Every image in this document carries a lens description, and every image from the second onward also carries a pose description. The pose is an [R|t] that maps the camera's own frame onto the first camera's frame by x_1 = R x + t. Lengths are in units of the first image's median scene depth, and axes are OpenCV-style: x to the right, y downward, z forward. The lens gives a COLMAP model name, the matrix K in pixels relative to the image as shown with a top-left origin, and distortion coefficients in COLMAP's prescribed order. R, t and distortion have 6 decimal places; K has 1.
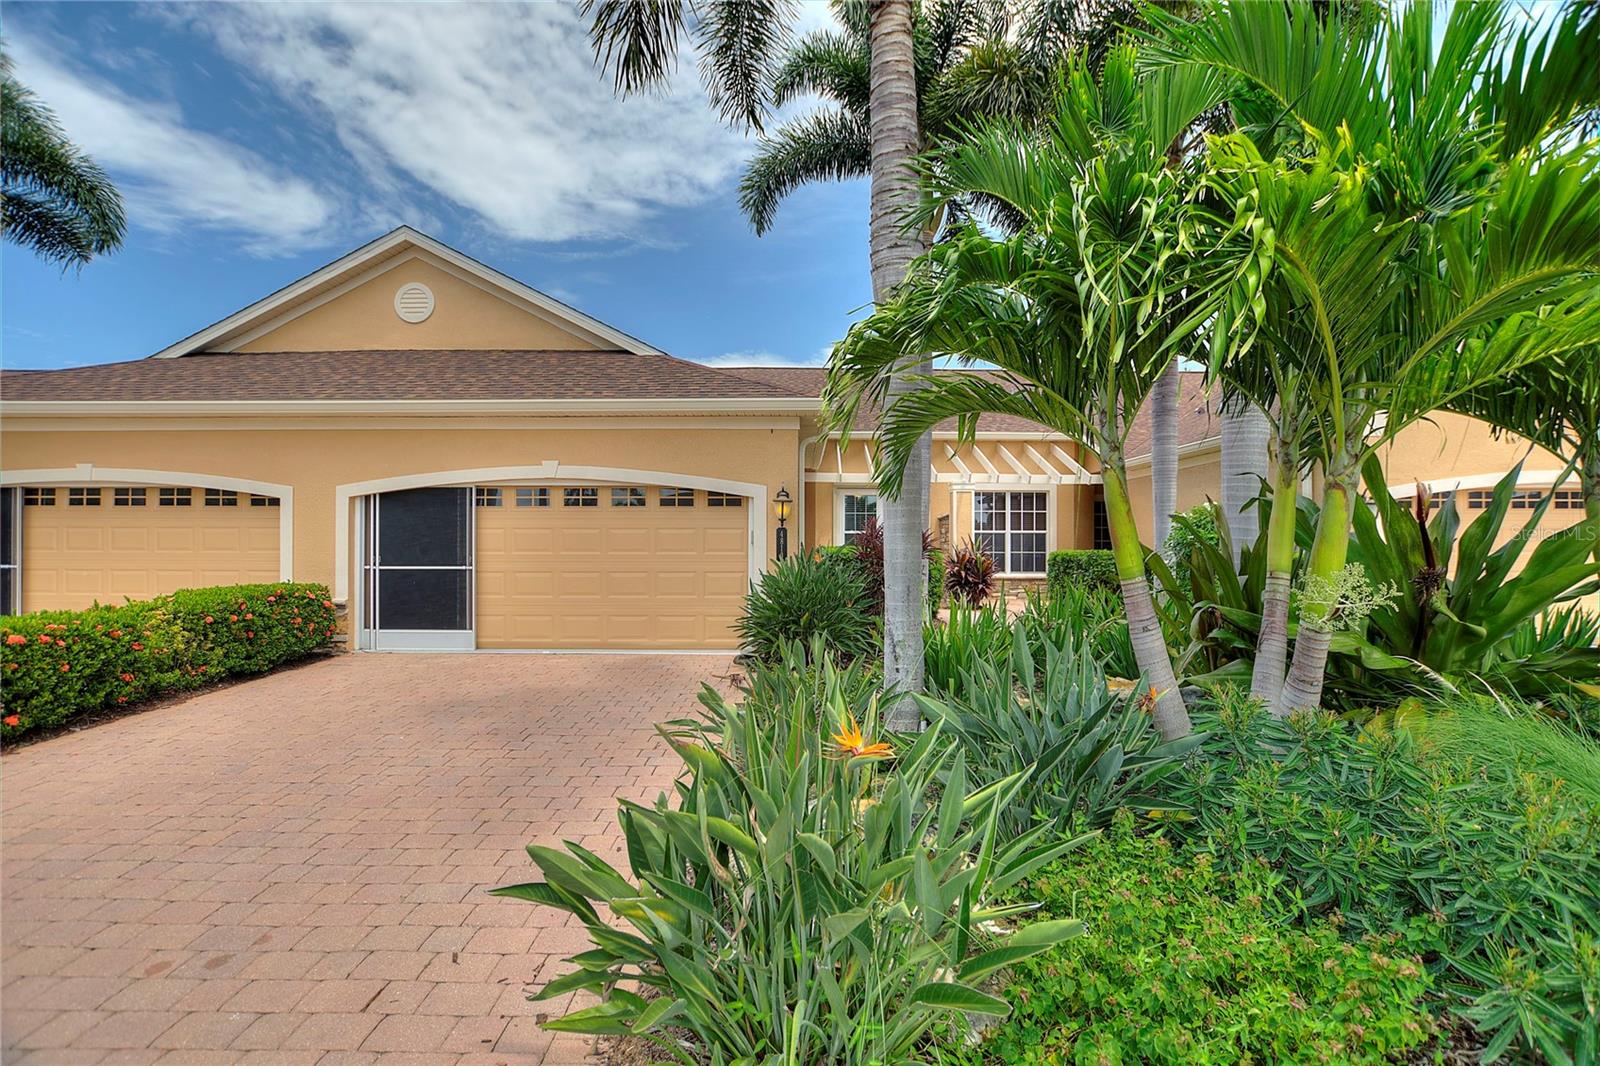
lens RADIAL K [[700.6, 0, 799.8], [0, 700.6, 542.8], [0, 0, 1]] dist [-0.038358, 0.000165]
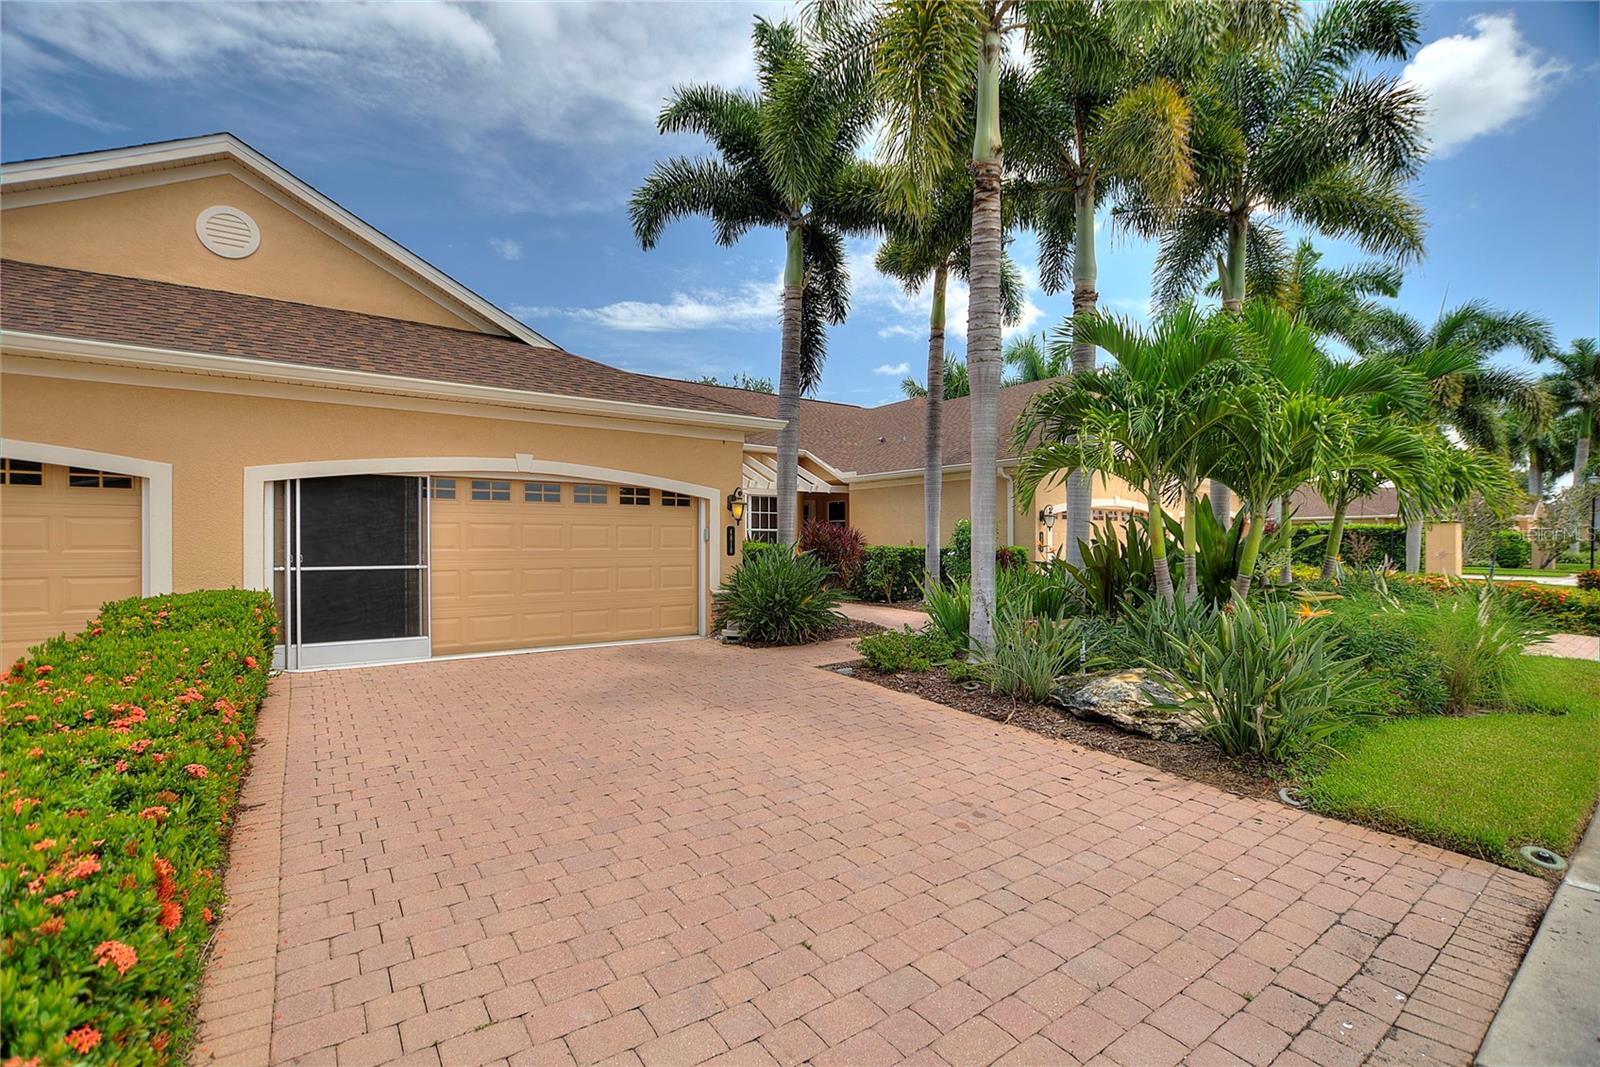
lens RADIAL K [[712.1, 0, 800.0], [0, 712.1, 533.5], [0, 0, 1]] dist [-0.016672, 0.000523]
pose [[0.813978, 0.005828, 0.580866, -0.611560], [-0.002017, 0.999972, -0.007207, -0.000971], [-0.580892, 0.004694, 0.813967, -0.024156]]
